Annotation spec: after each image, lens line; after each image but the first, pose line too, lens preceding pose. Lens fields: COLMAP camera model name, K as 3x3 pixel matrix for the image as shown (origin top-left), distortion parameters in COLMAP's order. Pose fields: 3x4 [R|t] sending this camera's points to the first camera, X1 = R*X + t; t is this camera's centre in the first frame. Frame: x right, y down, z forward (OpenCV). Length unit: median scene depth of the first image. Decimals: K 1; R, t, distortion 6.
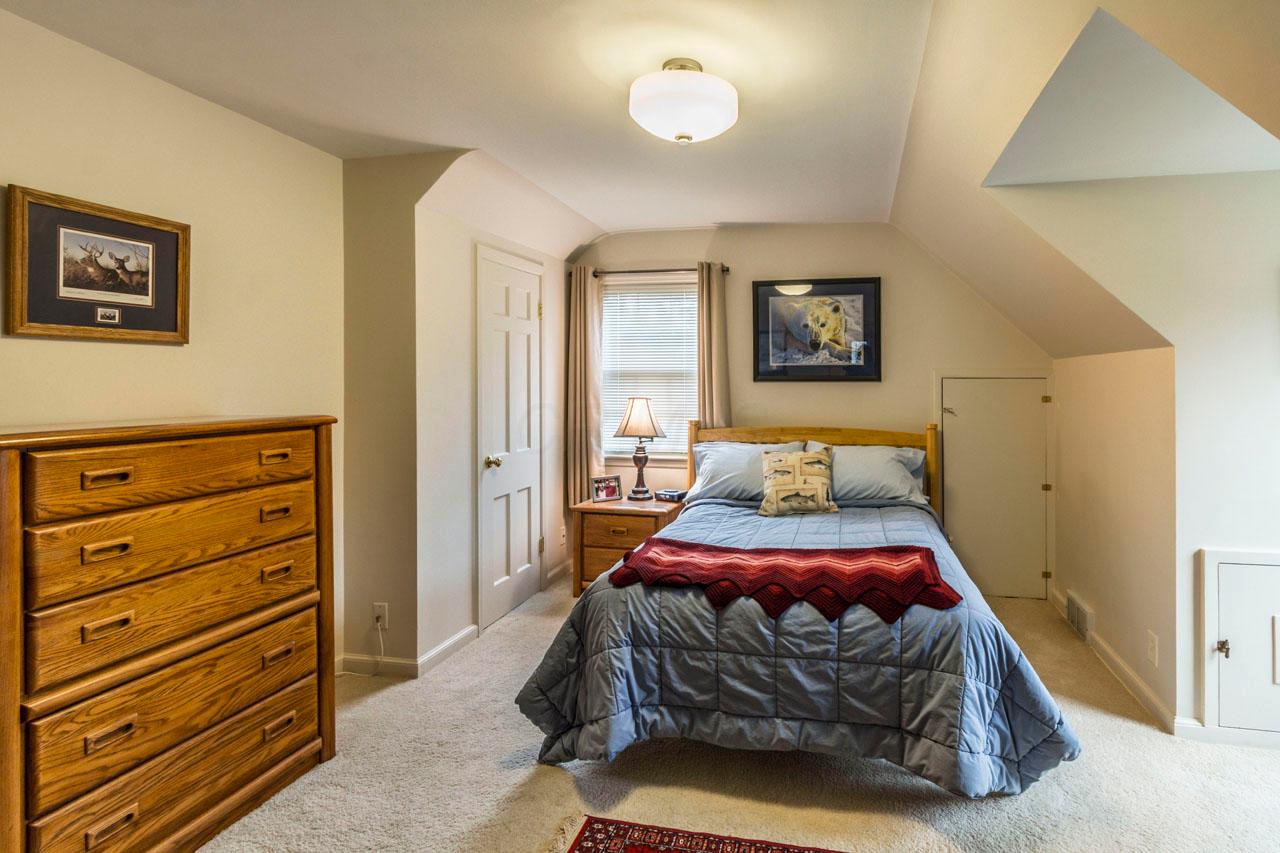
lens RADIAL K [[738.8, 0, 640.5], [0, 738.8, 368.2], [0, 0, 1]] dist [0.003260, 0.000965]
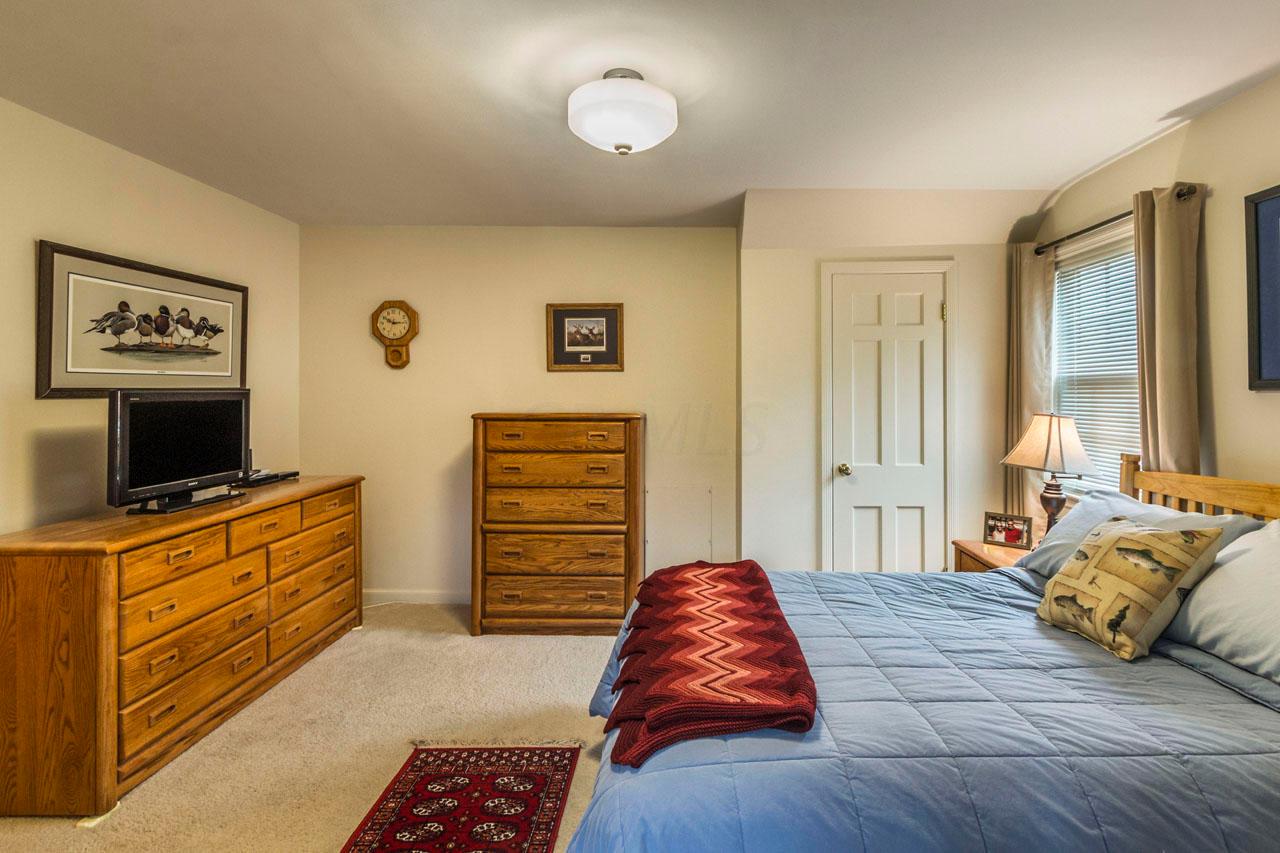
lens RADIAL K [[585.9, 0, 642.6], [0, 585.9, 389.9], [0, 0, 1]] dist [0.000813, 0.000404]
pose [[0.160202, -0.005474, -0.987069, 0.834419], [0.016016, 0.999867, -0.002945, 0.019922], [0.986954, -0.015338, 0.160268, 0.884247]]
